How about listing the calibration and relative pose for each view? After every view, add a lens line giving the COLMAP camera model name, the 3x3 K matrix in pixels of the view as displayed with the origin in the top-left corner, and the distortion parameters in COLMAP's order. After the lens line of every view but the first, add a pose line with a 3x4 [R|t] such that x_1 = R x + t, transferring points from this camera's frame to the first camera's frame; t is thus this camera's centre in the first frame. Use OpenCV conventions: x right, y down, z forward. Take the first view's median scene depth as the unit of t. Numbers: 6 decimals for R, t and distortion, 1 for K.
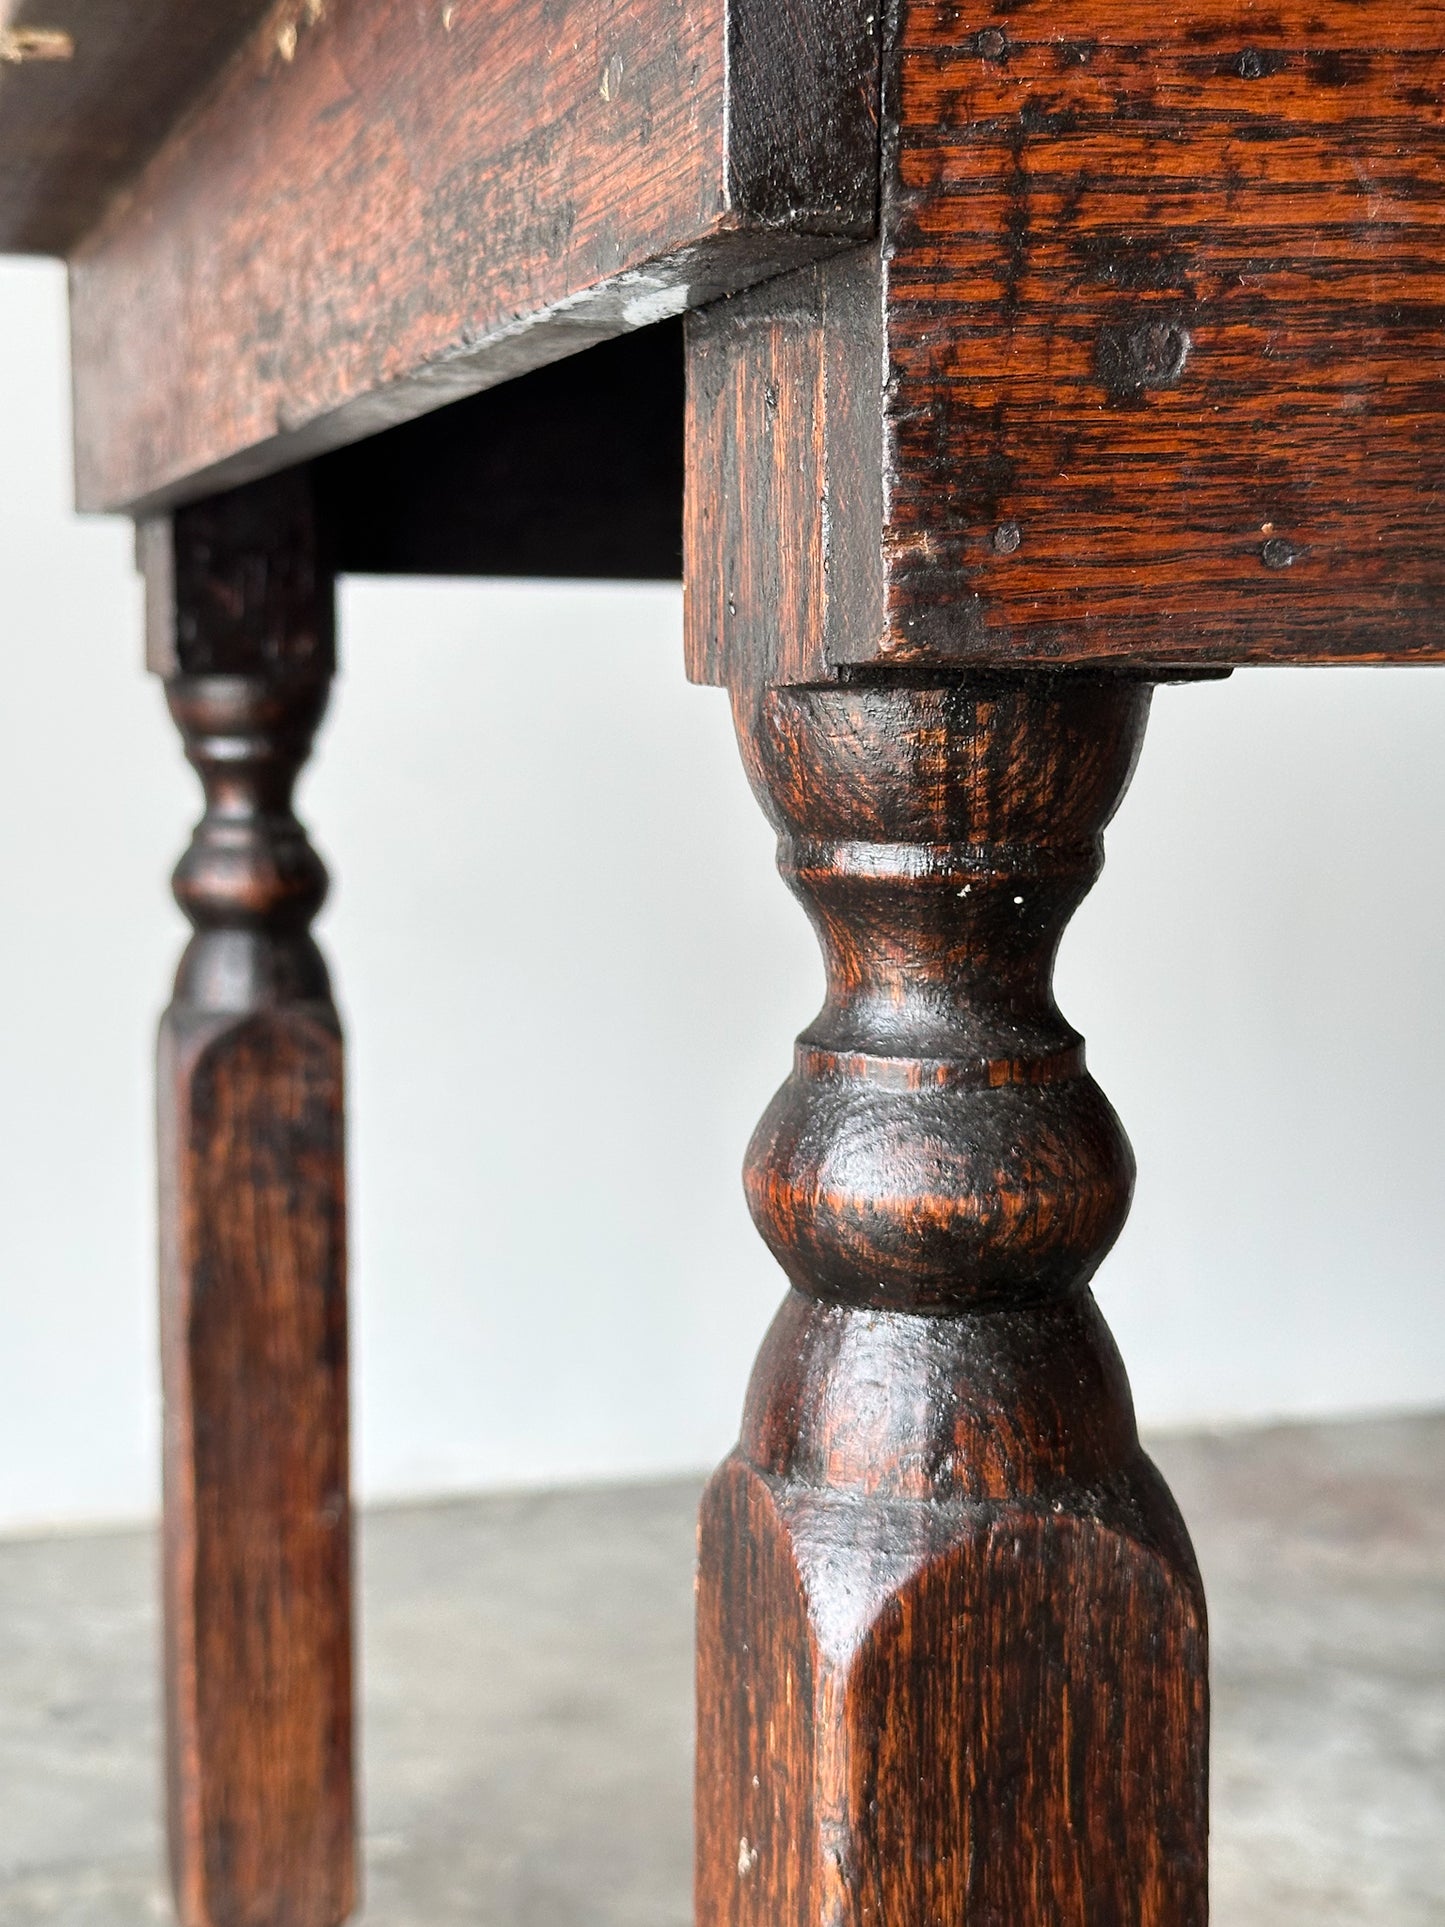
lens RADIAL K [[2741.2, 0, 740.3], [0, 2741.2, 970.7], [0, 0, 1]] dist [0.029689, 0.000000]
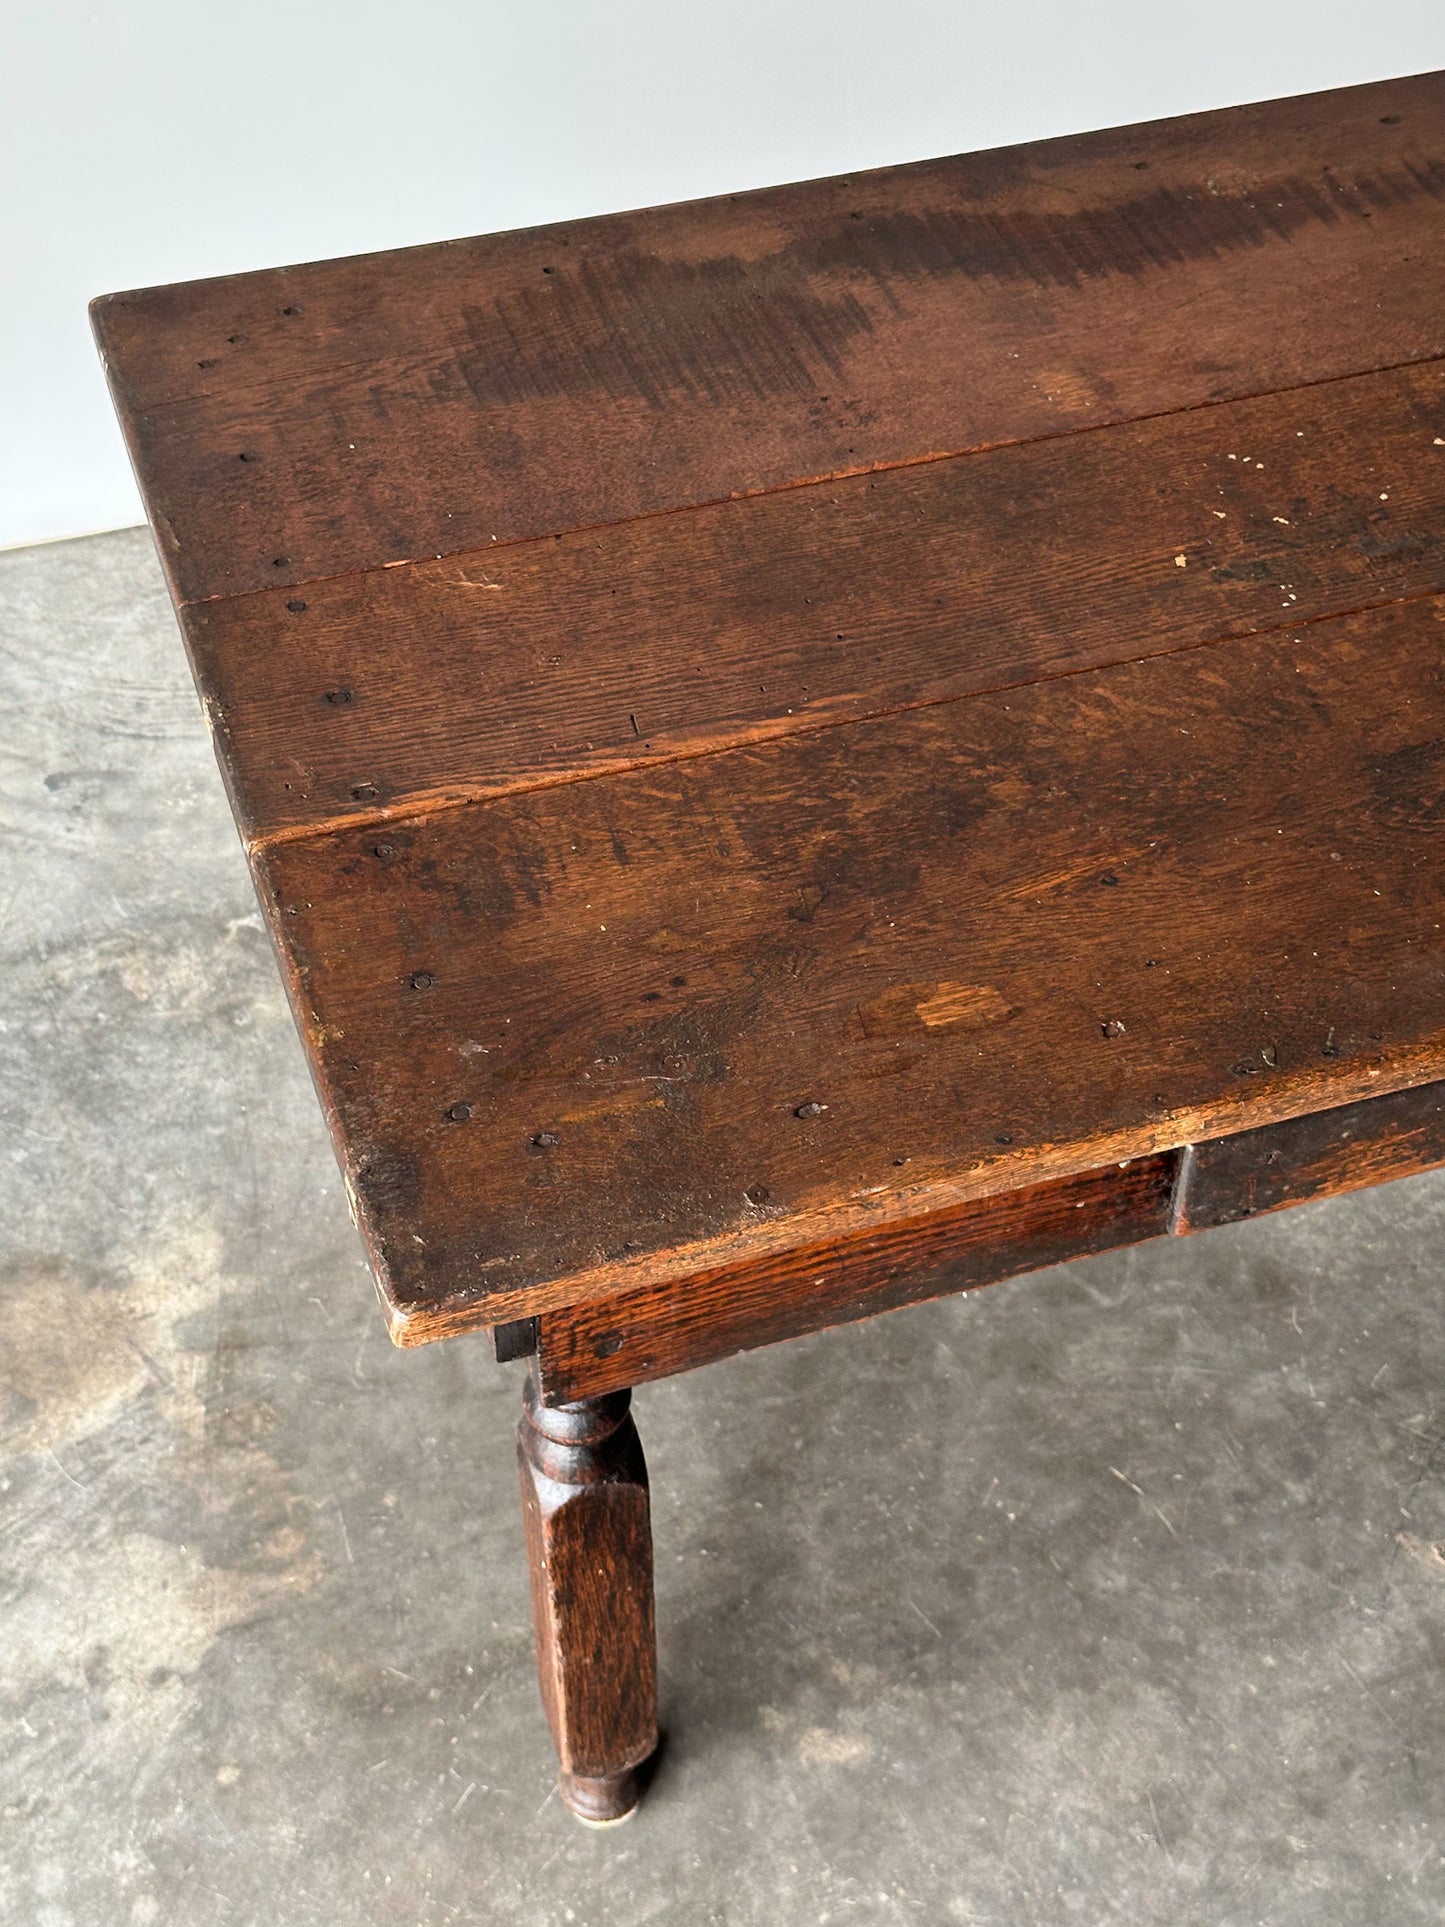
lens RADIAL K [[2741.2, 0, 752.1], [0, 2741.2, 948.1], [0, 0, 1]] dist [0.029689, 0.000000]
pose [[0.999720, 0.023666, 0.000667, 0.120303], [-0.018034, 0.742945, 0.669110, -1.165843], [0.015339, -0.668934, 0.743163, -0.533526]]
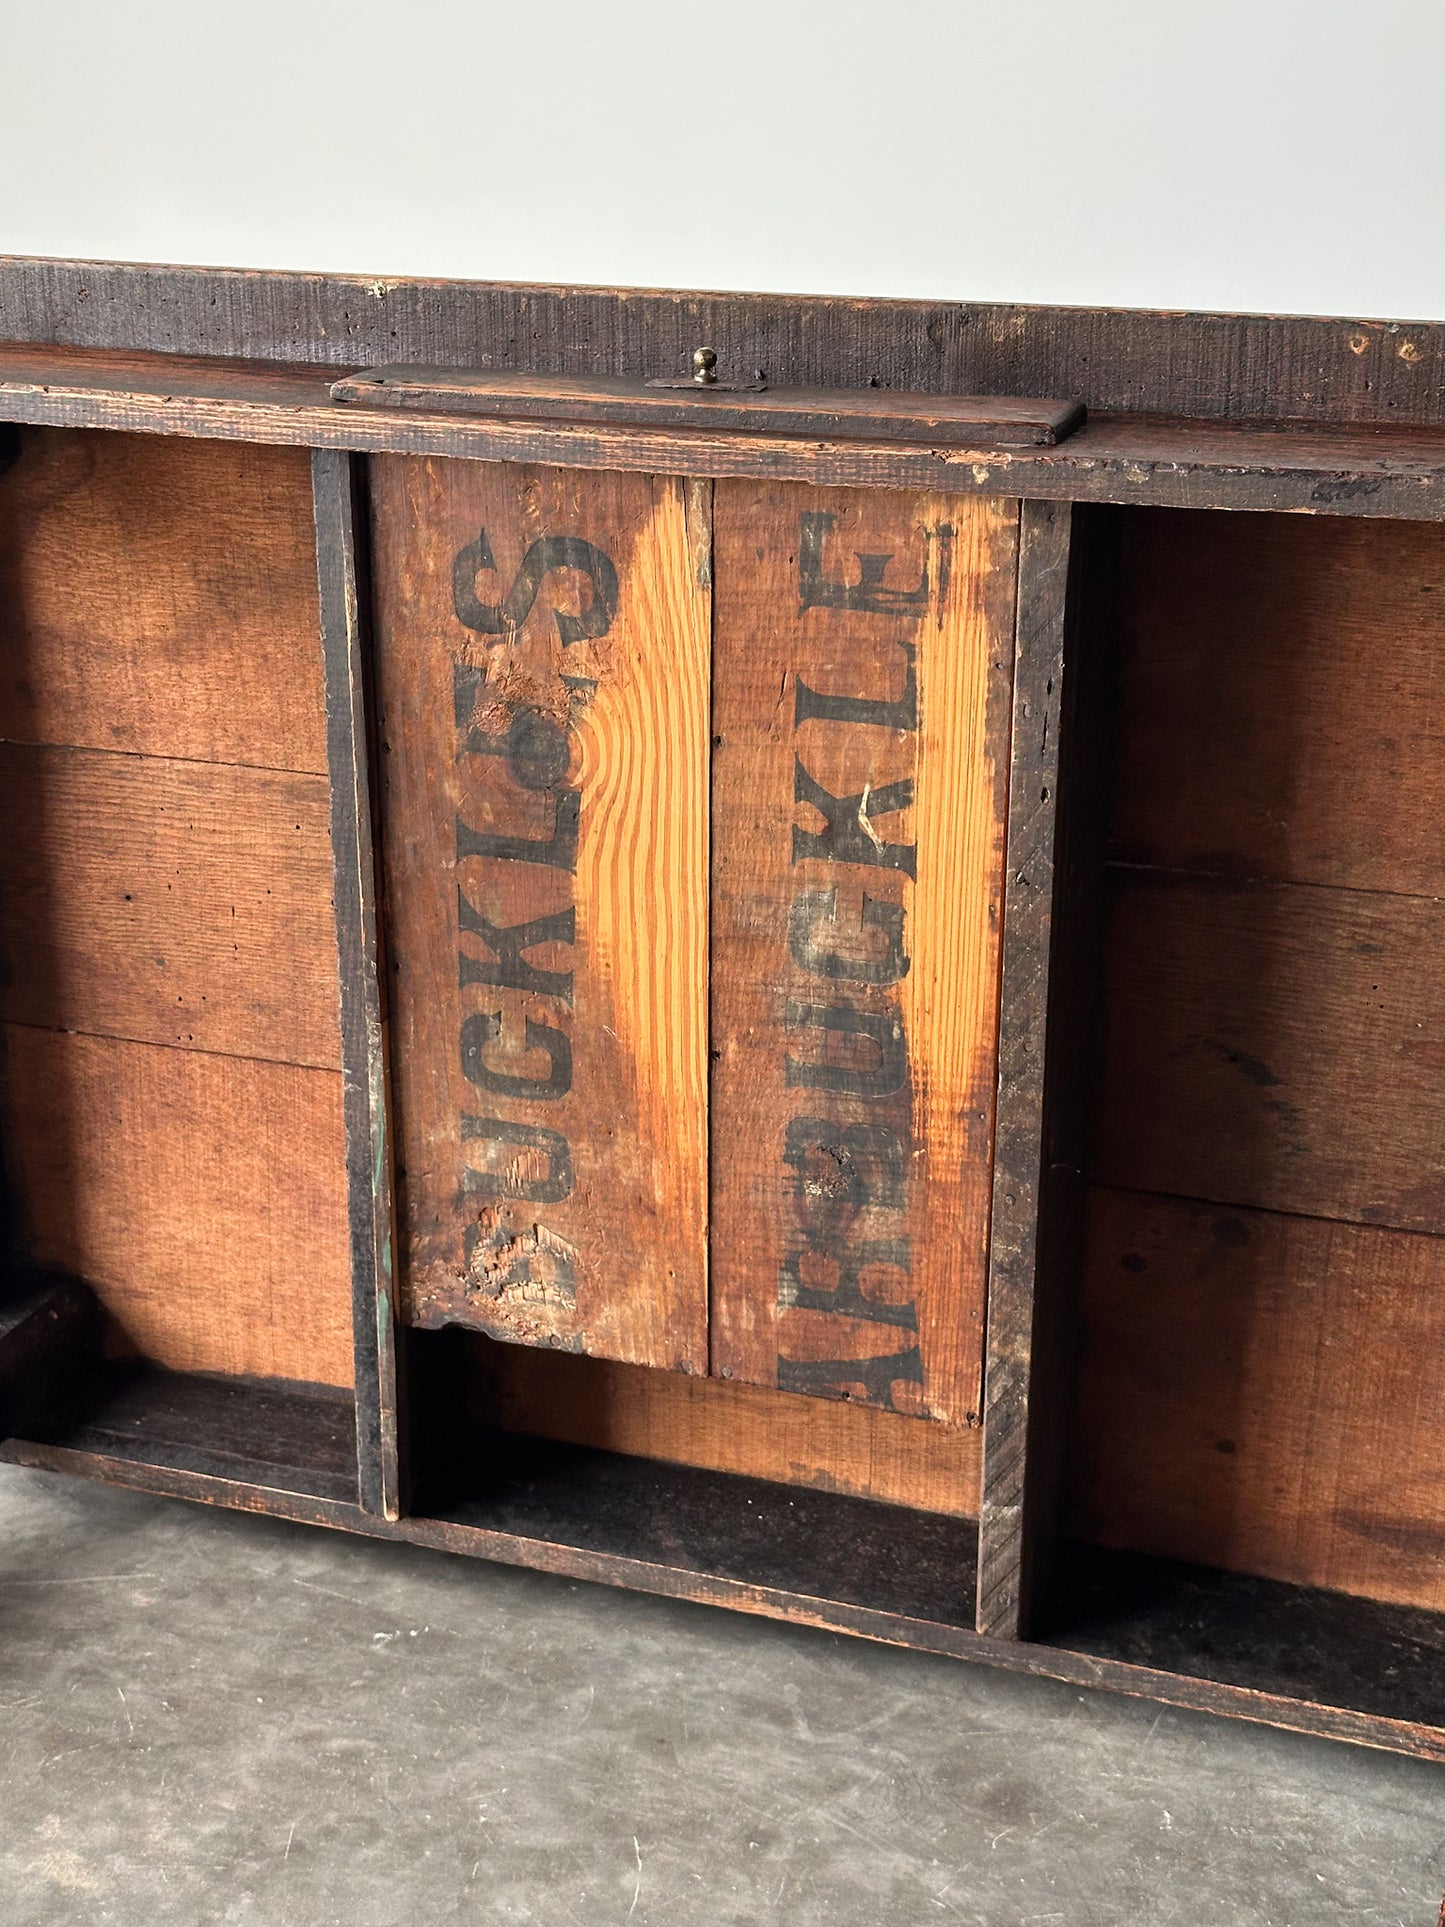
lens RADIAL K [[2741.2, 0, 728.4], [0, 2741.2, 946.0], [0, 0, 1]] dist [0.029689, 0.000000]
pose [[0.786128, 0.190337, -0.588026, 1.245735], [-0.098371, 0.977804, 0.184992, -0.286156], [0.610185, -0.087582, 0.787403, -0.396810]]
